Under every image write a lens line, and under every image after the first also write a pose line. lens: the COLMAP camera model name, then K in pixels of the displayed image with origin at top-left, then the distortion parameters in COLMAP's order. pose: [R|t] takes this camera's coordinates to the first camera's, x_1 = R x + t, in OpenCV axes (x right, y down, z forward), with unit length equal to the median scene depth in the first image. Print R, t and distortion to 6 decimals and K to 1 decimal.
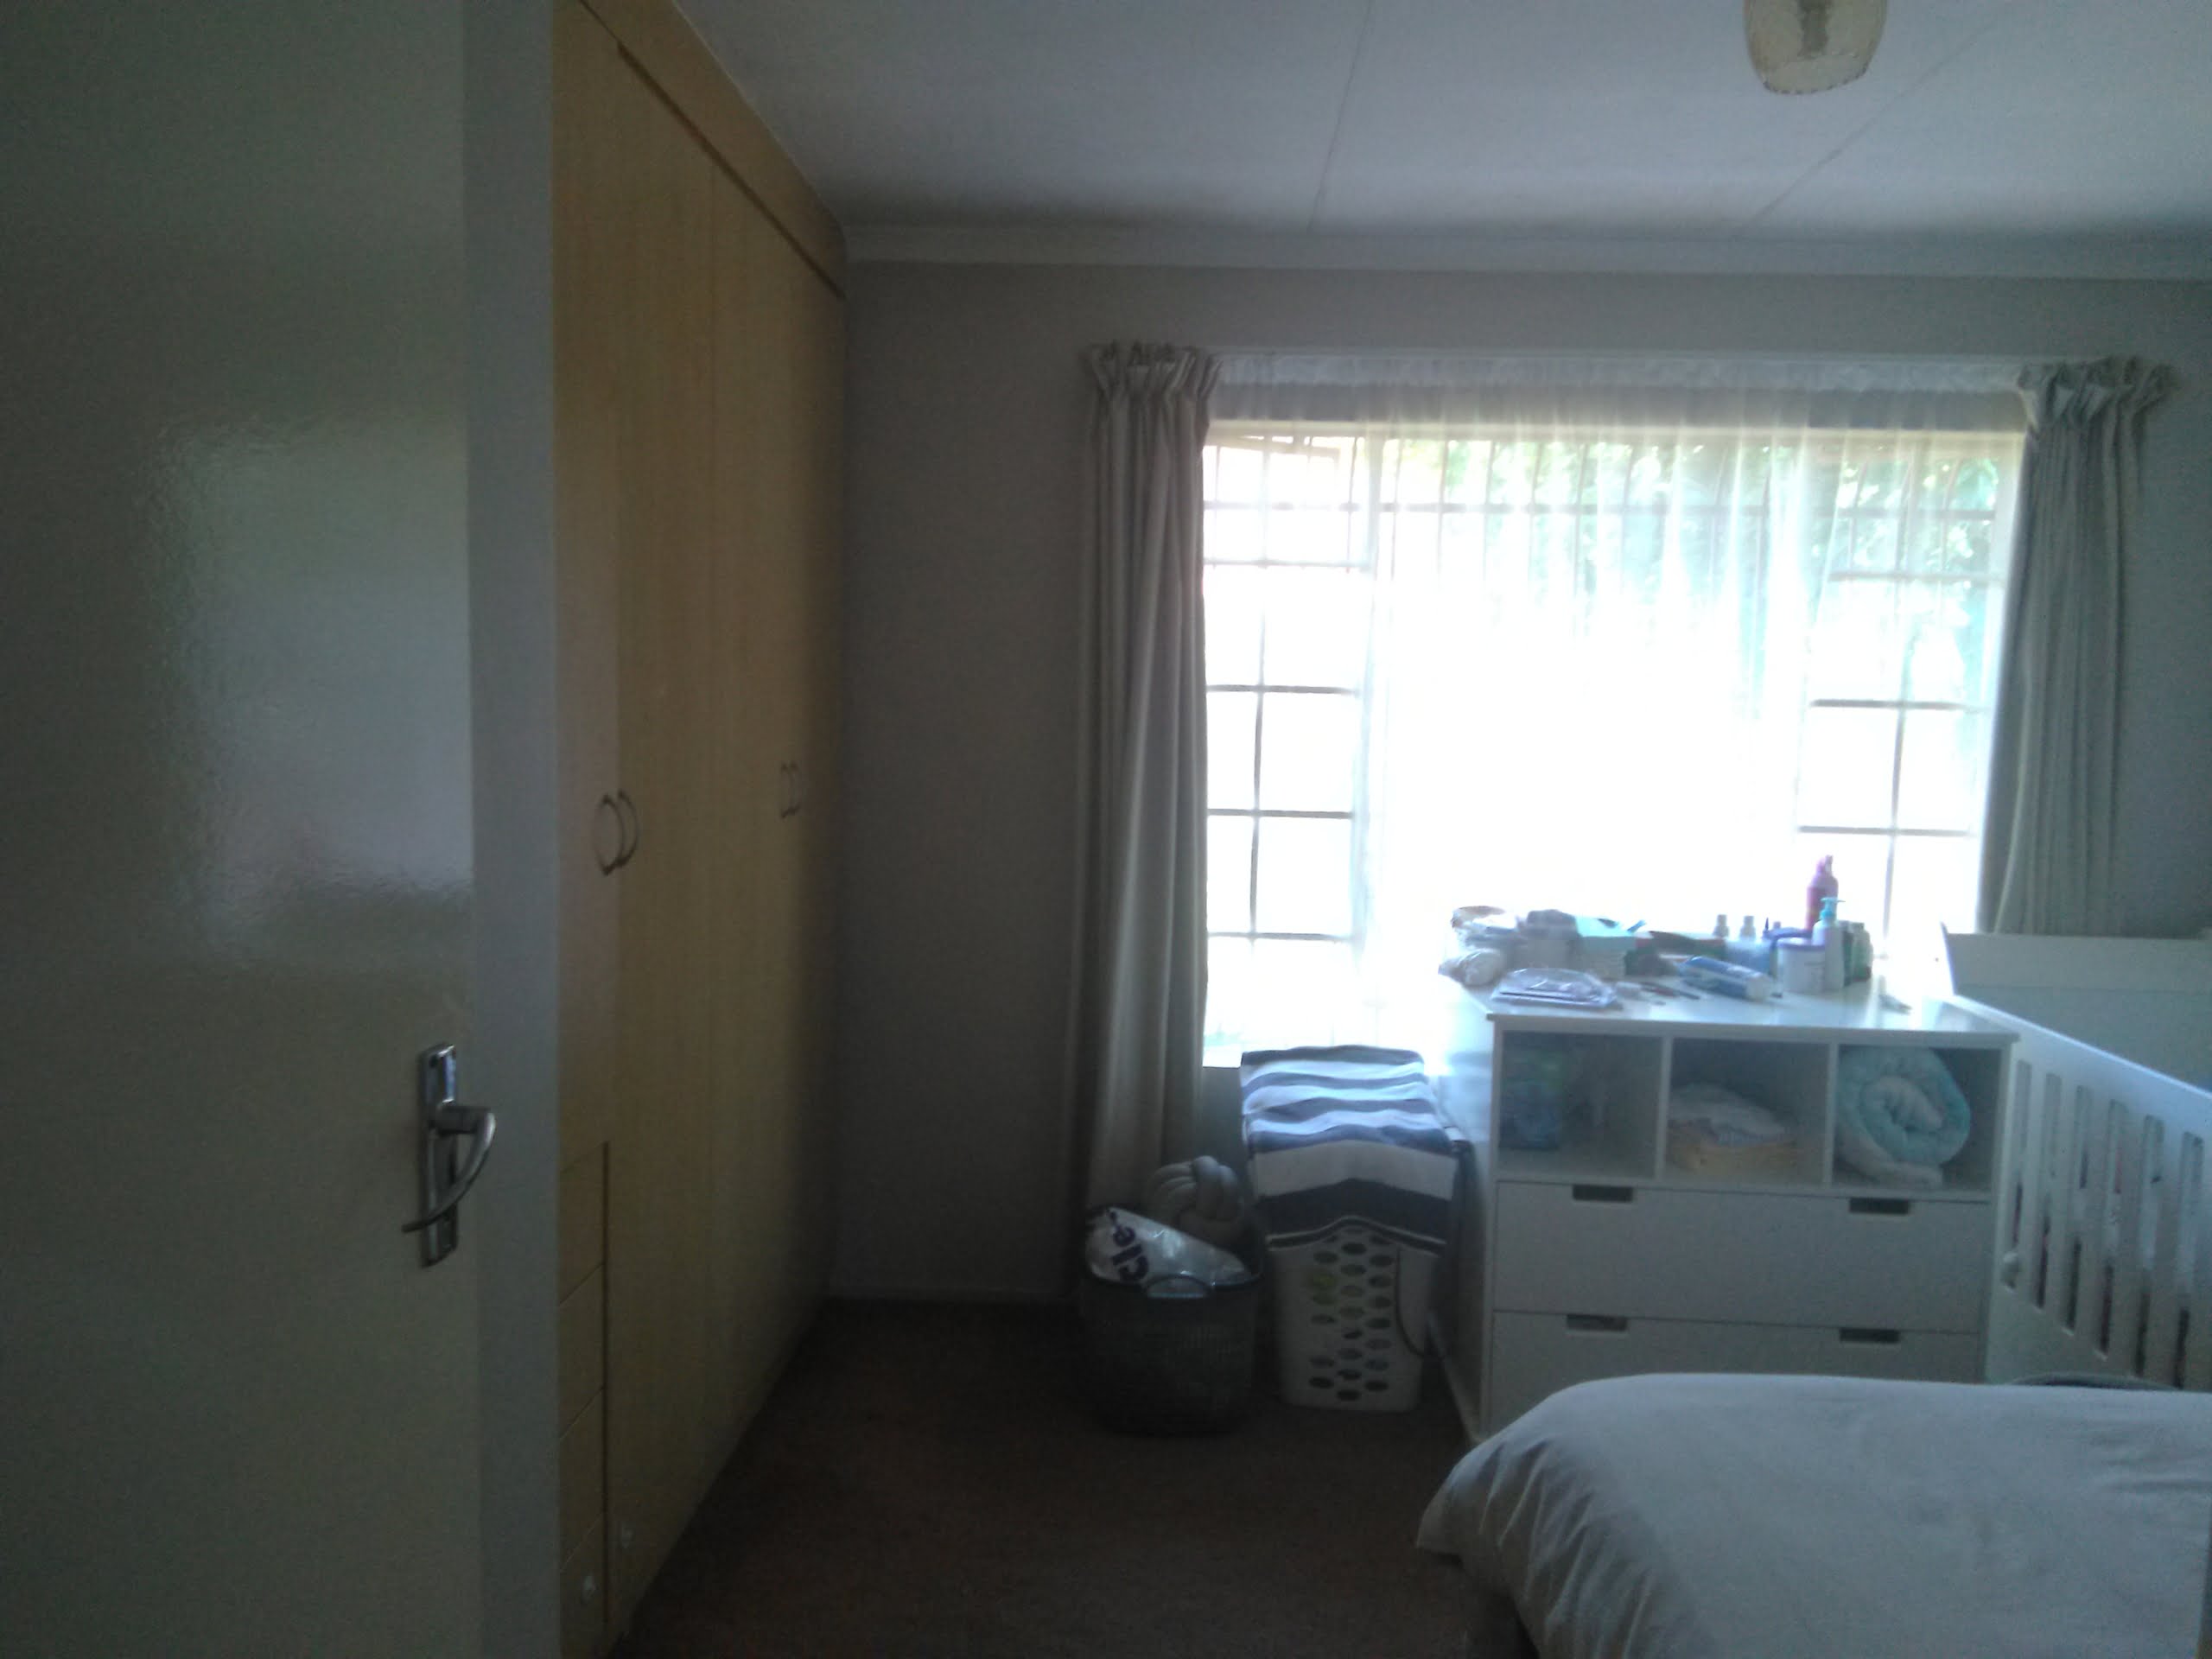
lens RADIAL K [[1490.0, 0, 1110.3], [0, 1490.0, 823.4], [0, 0, 1]] dist [0.025624, -0.048051]
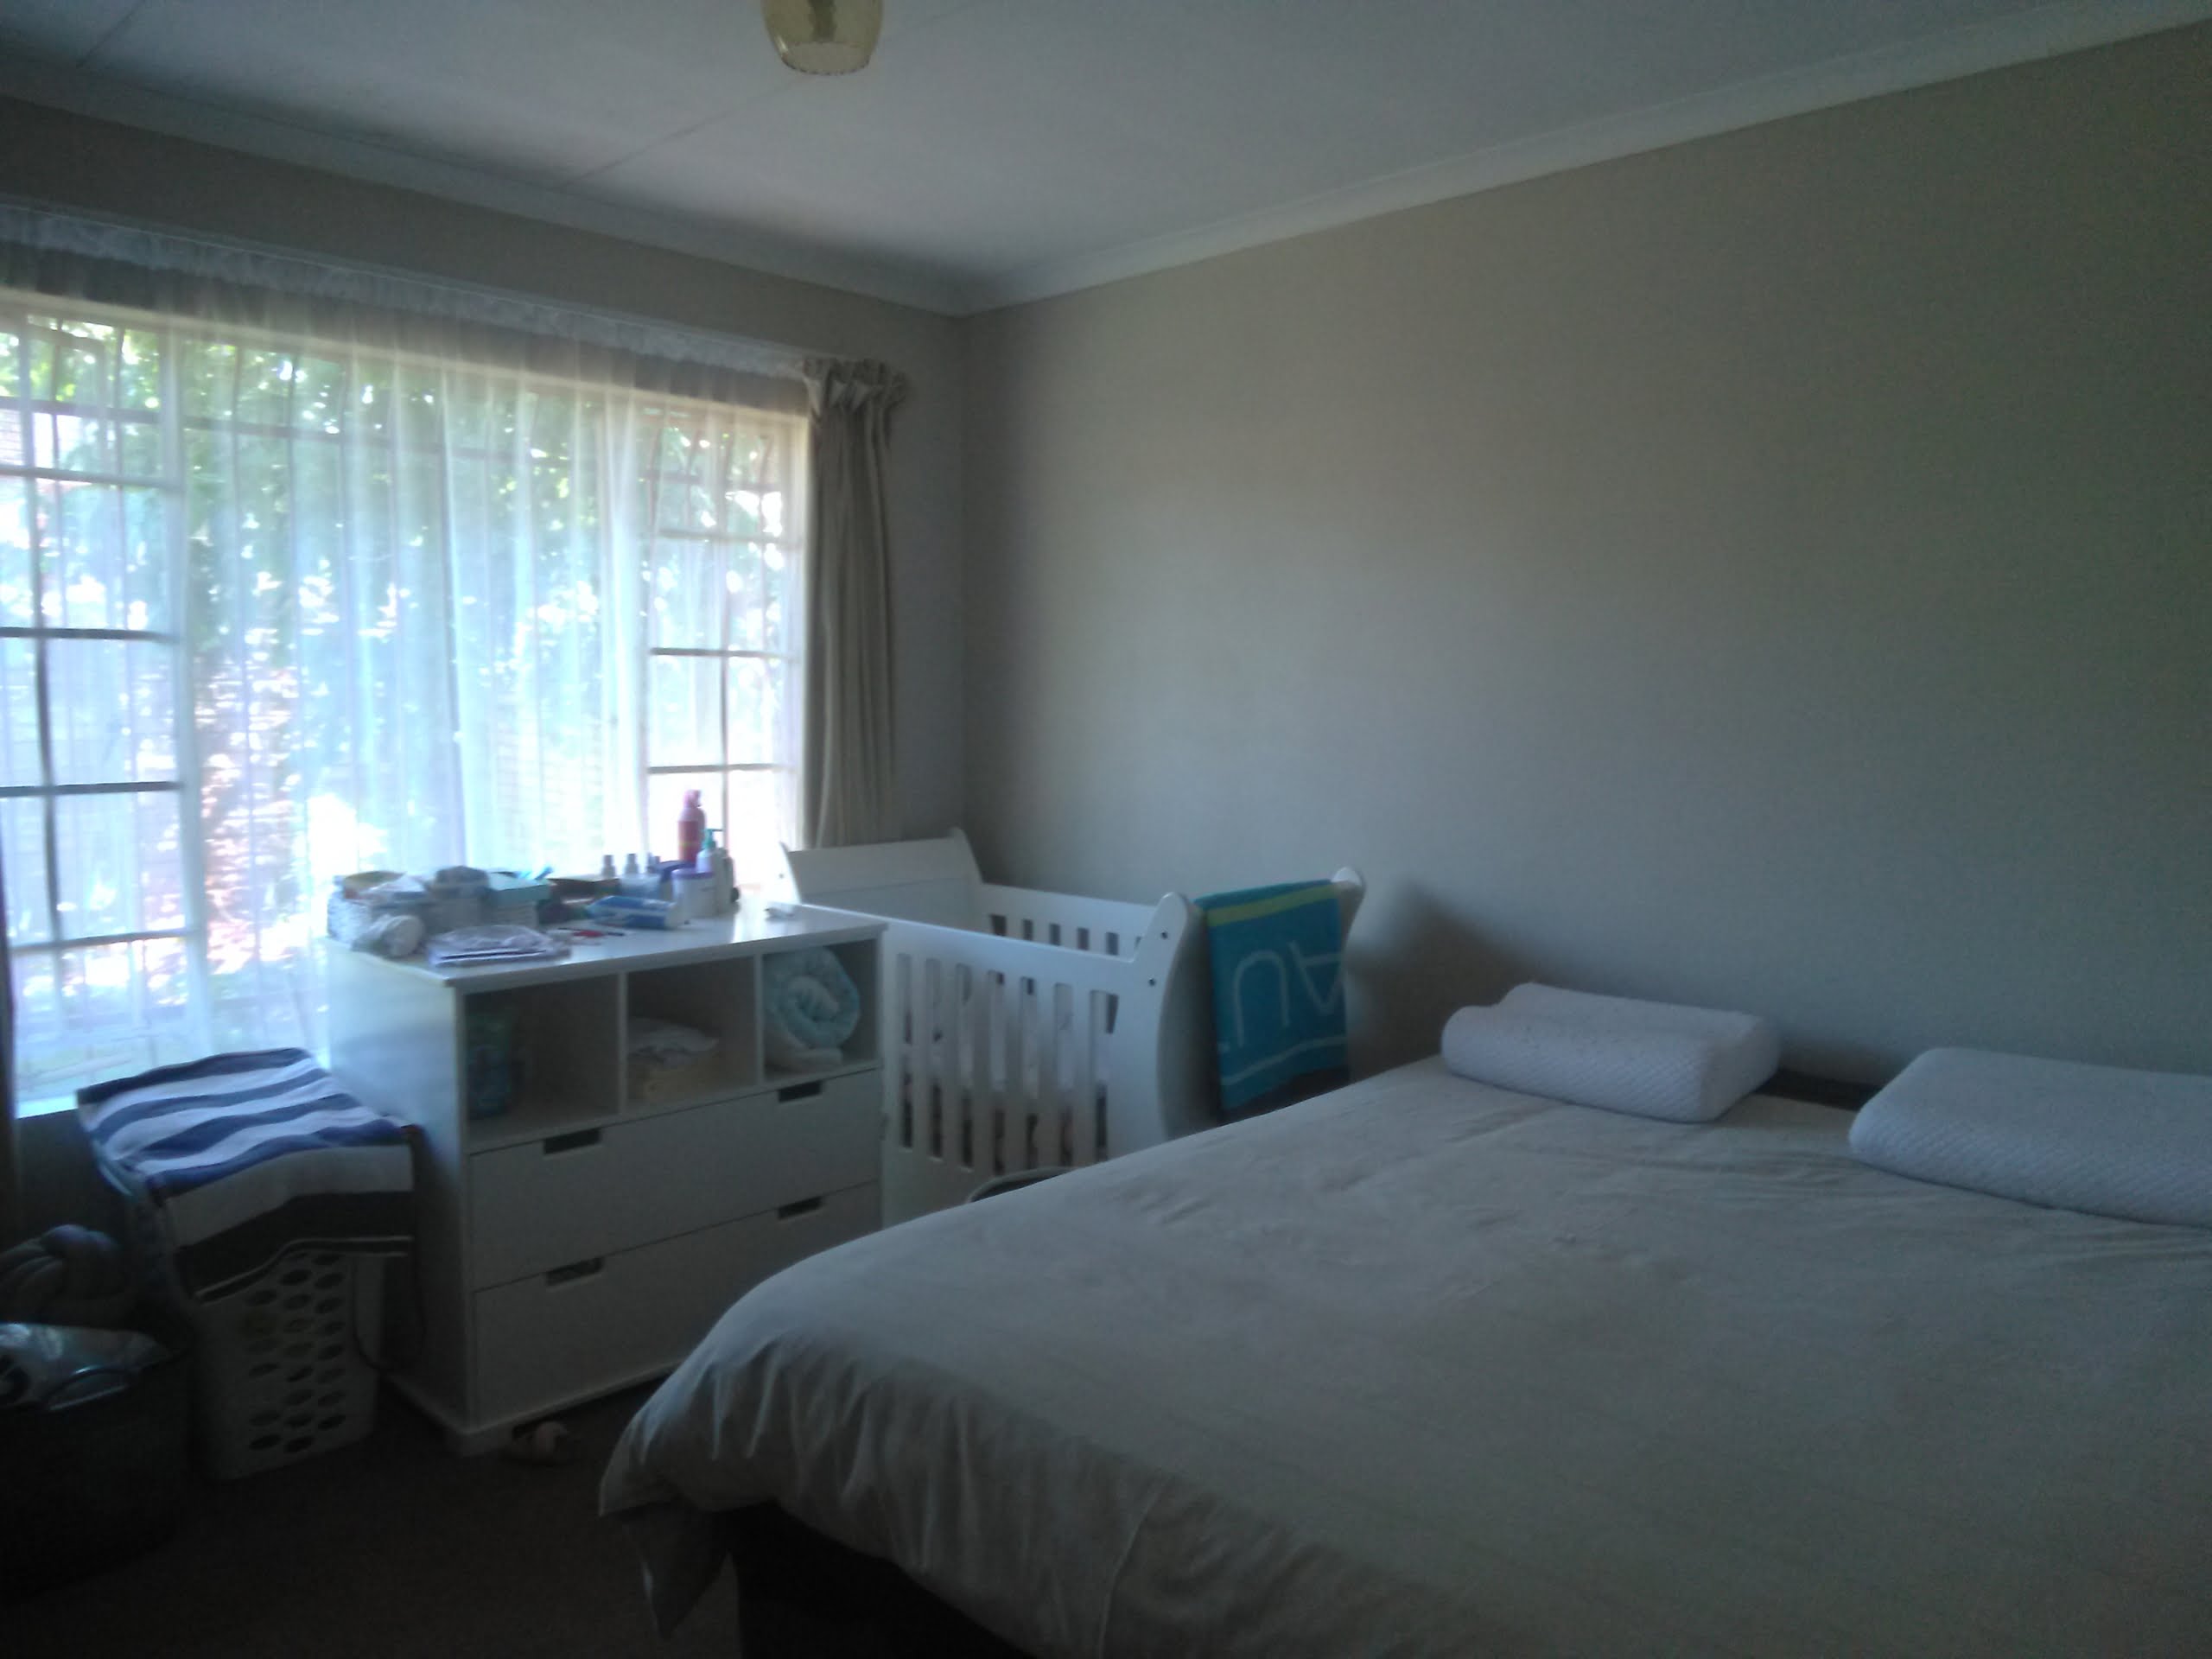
lens RADIAL K [[1490.0, 0, 1110.3], [0, 1490.0, 823.4], [0, 0, 1]] dist [0.025624, -0.048051]
pose [[0.662792, -0.087848, 0.743633, -0.140586], [0.069227, 0.996030, 0.055963, 0.005982], [-0.745597, 0.014388, 0.666242, 0.062133]]
